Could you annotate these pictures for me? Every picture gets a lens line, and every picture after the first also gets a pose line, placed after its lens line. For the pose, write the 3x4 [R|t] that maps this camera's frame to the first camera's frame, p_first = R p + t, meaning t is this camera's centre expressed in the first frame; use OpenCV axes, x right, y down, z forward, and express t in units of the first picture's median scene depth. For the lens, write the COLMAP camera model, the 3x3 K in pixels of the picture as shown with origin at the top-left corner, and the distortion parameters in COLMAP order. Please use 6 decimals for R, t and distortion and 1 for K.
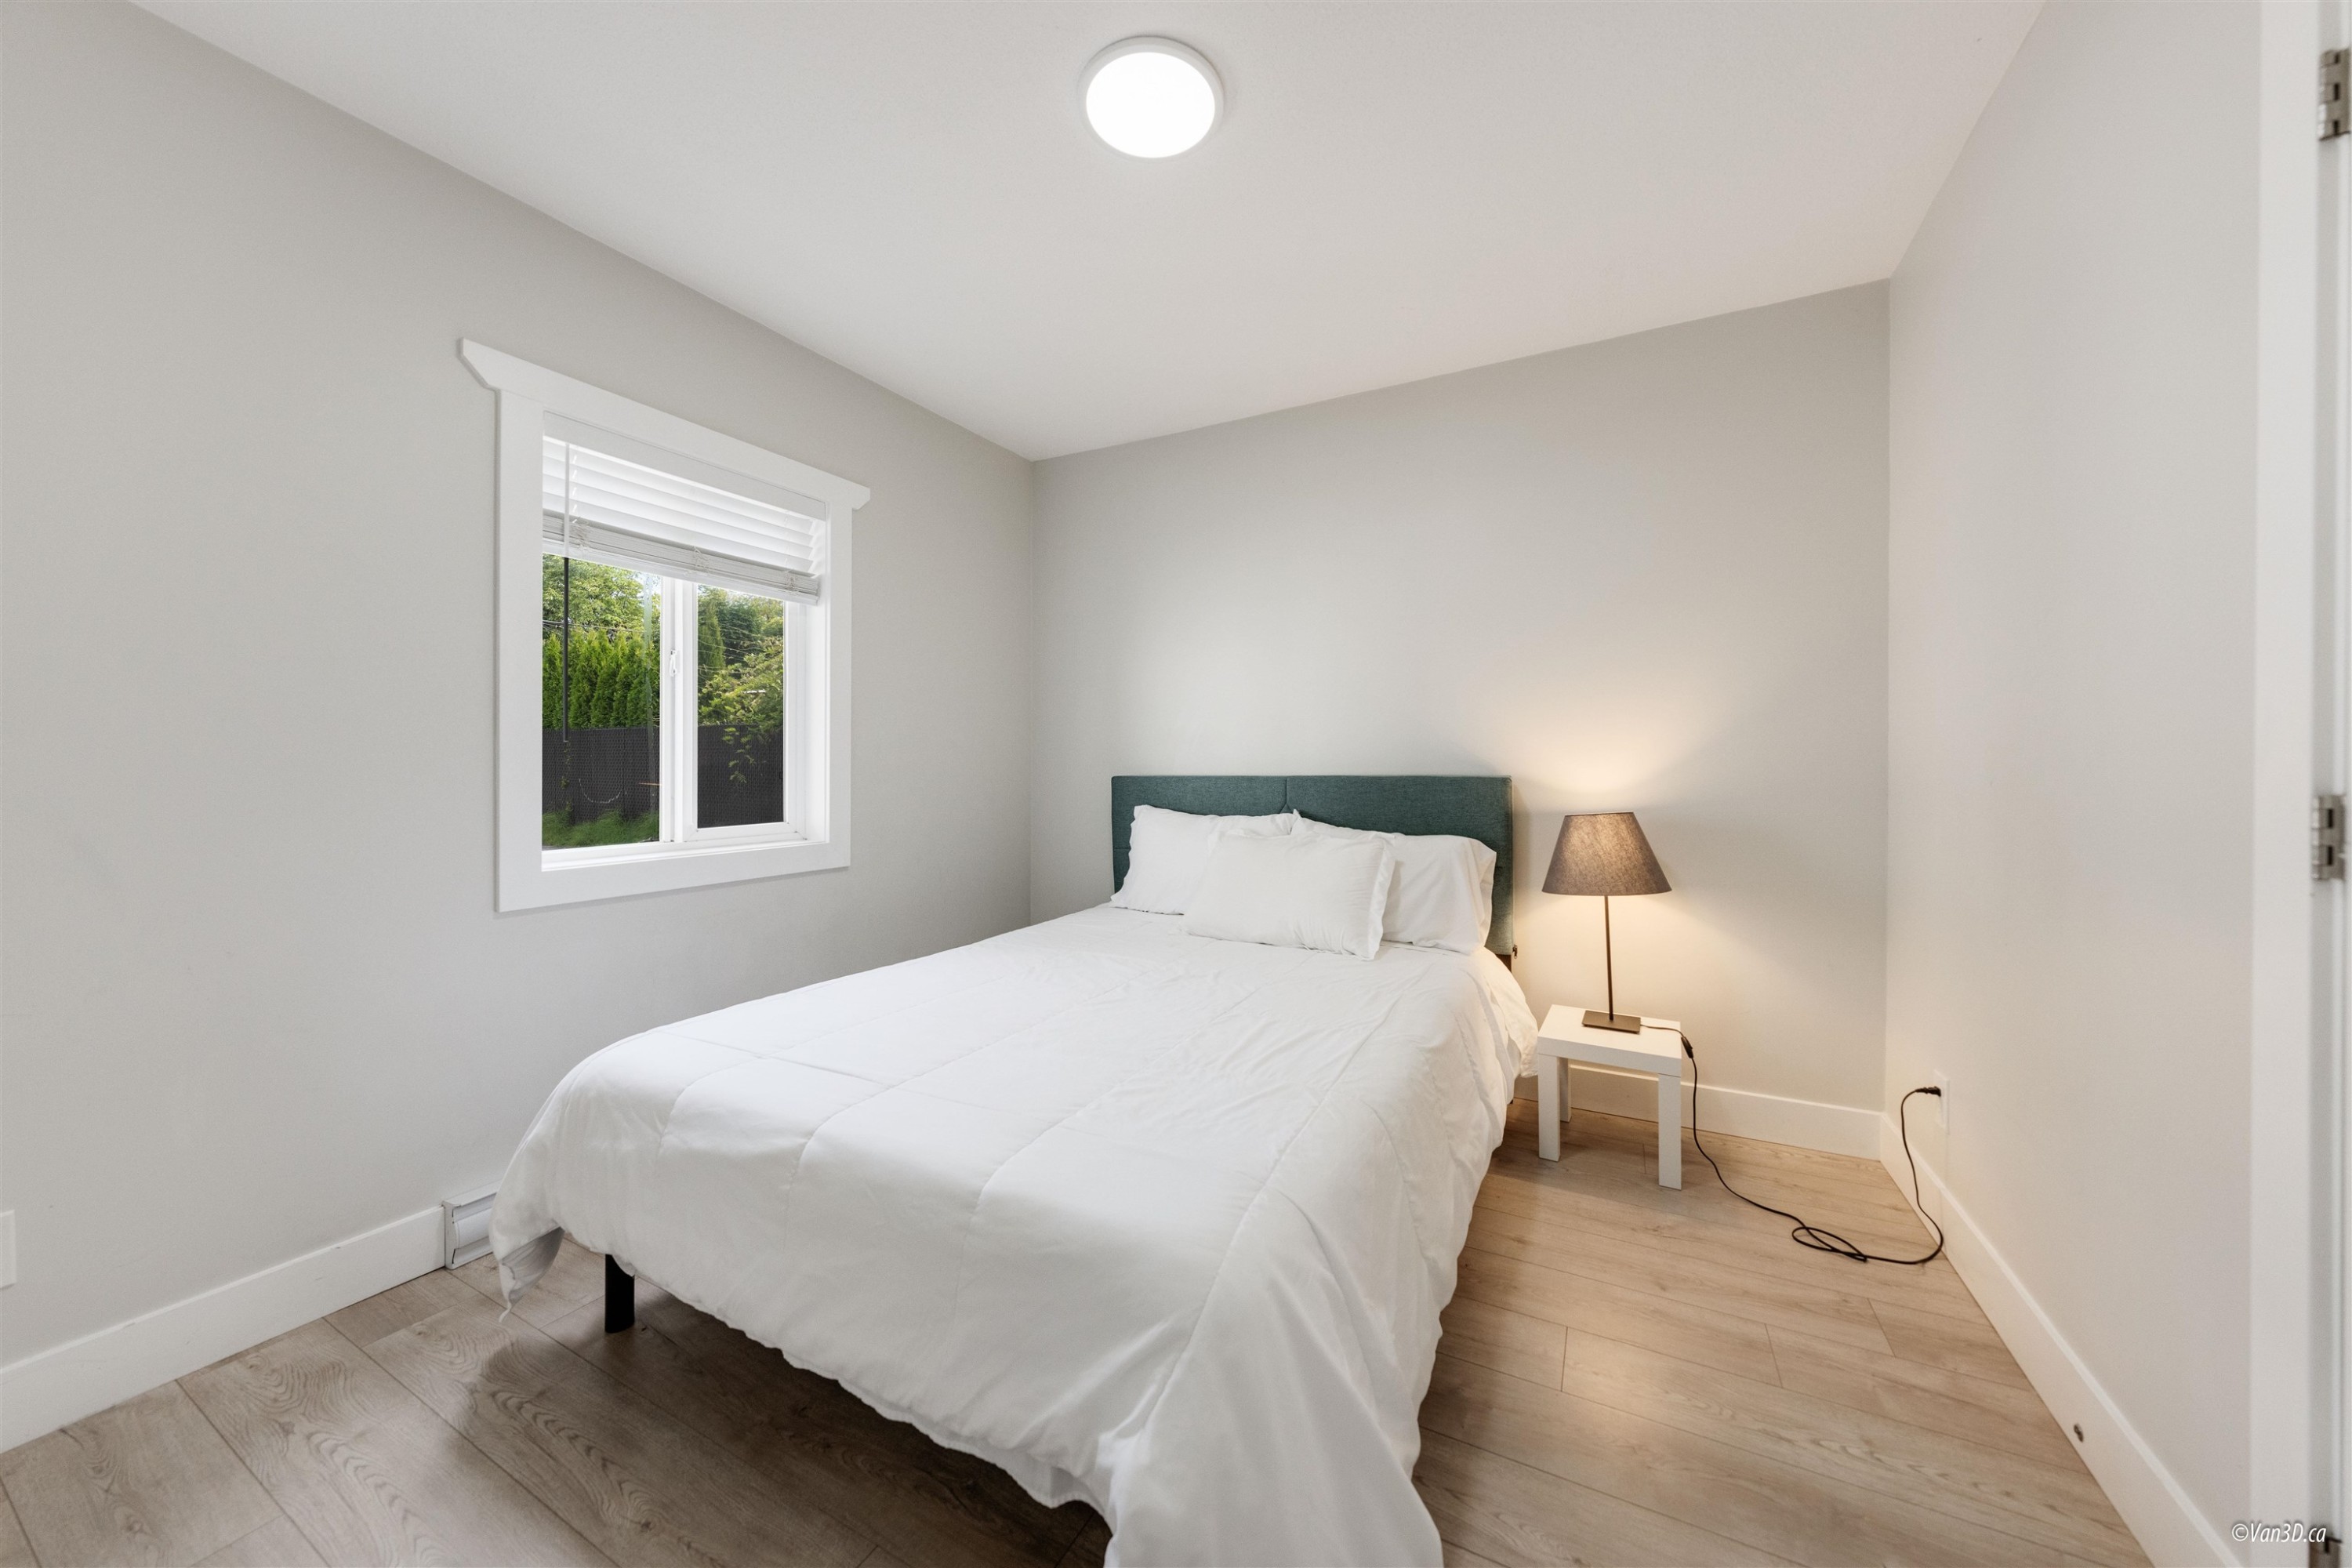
lens RADIAL K [[821.5, 0, 1173.6], [0, 821.5, 761.4], [0, 0, 1]] dist [-0.001450, -0.000271]
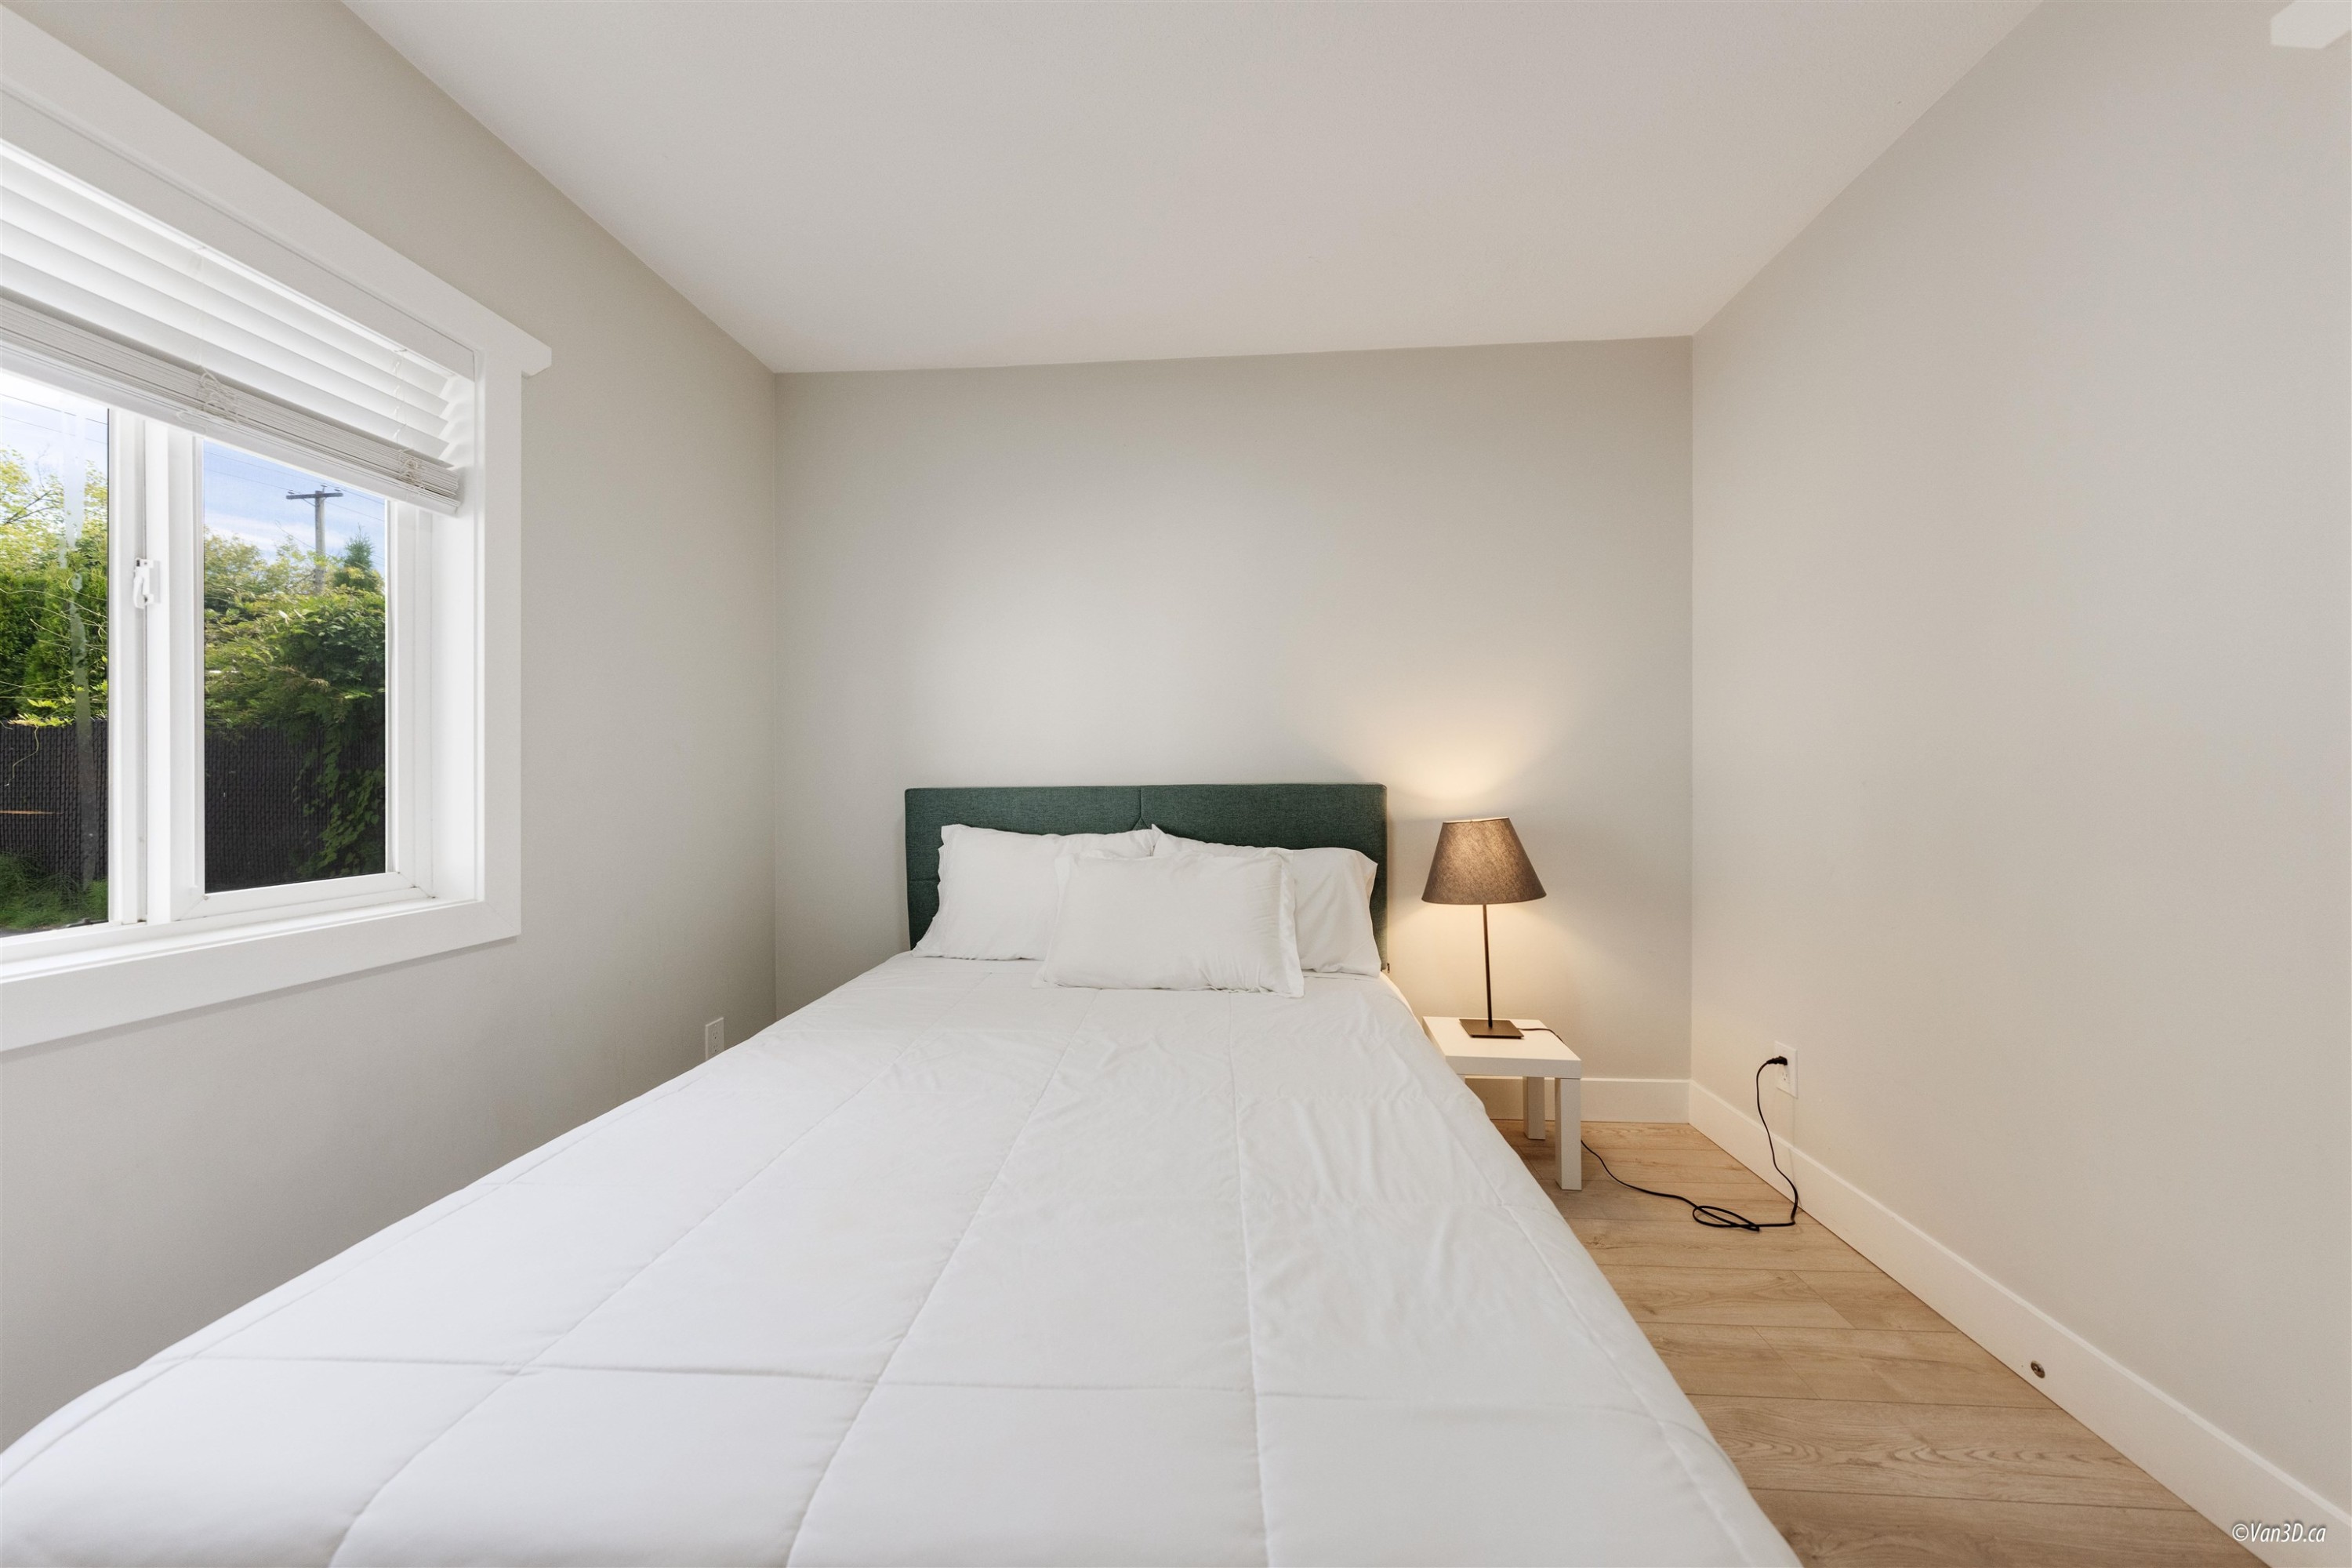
lens RADIAL K [[813.5, 0, 1171.3], [0, 813.5, 773.3], [0, 0, 1]] dist [-0.002335, -0.000303]
pose [[0.913843, -0.005082, 0.406035, -0.207612], [0.004762, 0.999987, 0.001798, 0.004001], [-0.406039, 0.000291, 0.913856, 0.245361]]
